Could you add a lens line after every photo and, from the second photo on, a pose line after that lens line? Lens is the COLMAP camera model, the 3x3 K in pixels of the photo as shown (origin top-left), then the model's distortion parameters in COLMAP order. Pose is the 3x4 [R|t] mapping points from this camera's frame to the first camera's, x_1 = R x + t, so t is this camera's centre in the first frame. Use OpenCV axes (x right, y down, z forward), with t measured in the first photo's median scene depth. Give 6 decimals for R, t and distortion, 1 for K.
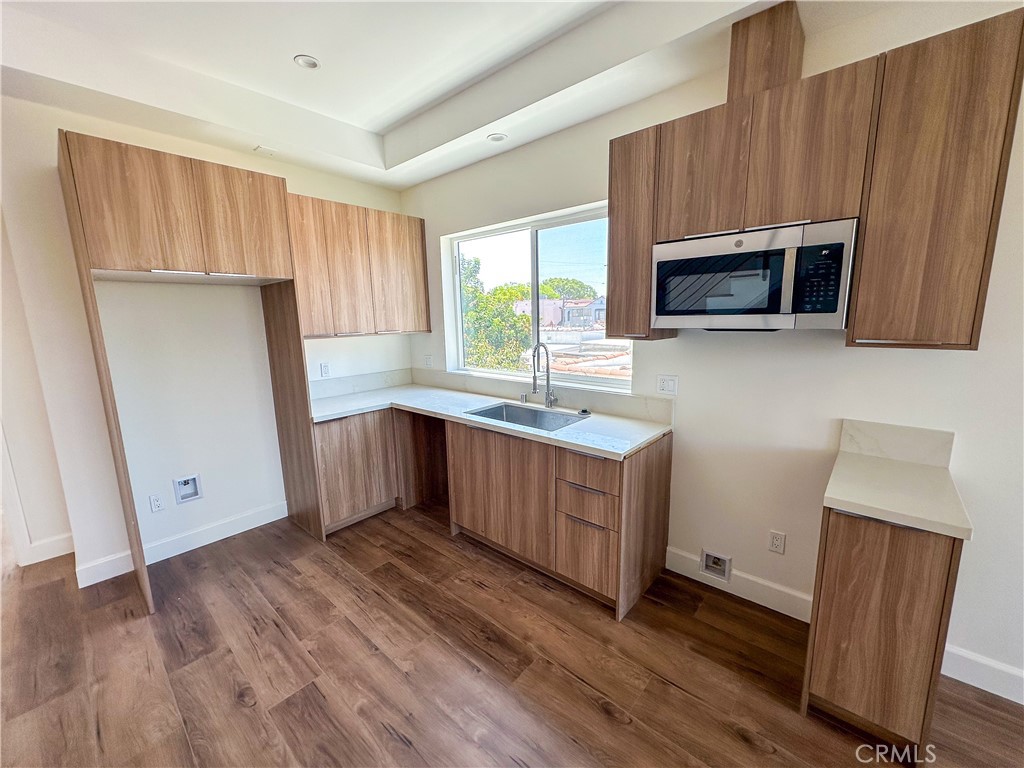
lens RADIAL K [[407.8, 0, 512.0], [0, 407.8, 384.0], [0, 0, 1]] dist [-0.001117, 0.000192]
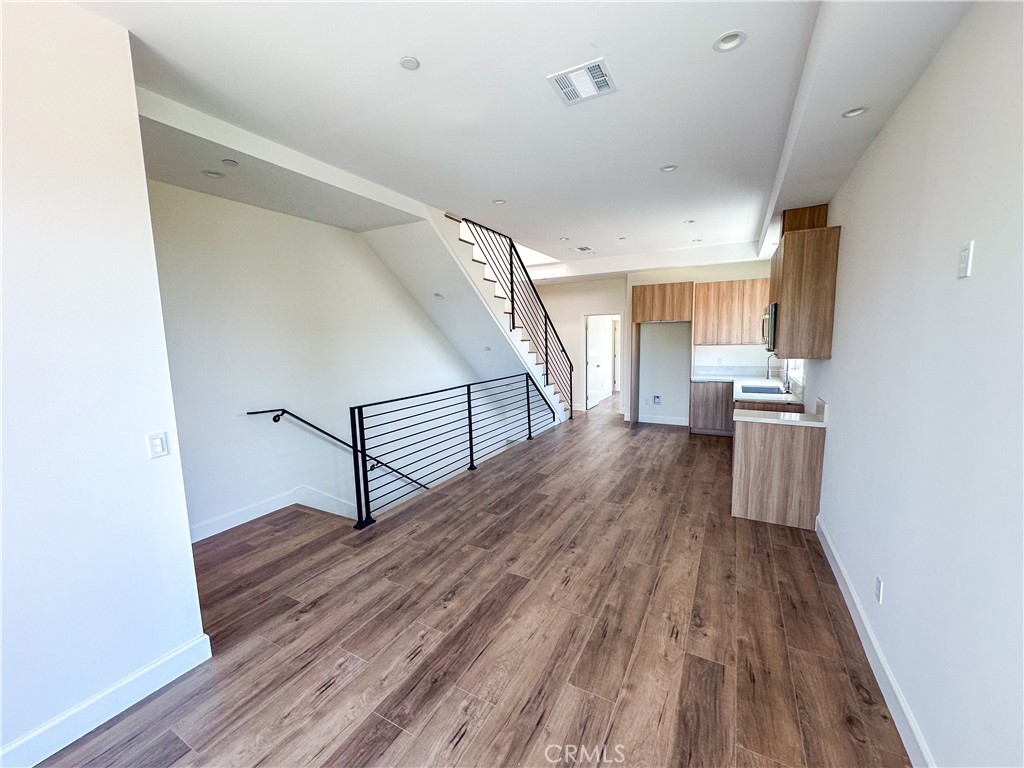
lens RADIAL K [[407.8, 0, 512.0], [0, 407.8, 384.0], [0, 0, 1]] dist [-0.001117, 0.000192]
pose [[0.223160, 0.133012, -0.965664, 1.819652], [-0.152514, 0.983210, 0.100184, 0.044553], [0.962777, 0.124920, 0.239699, -0.648603]]
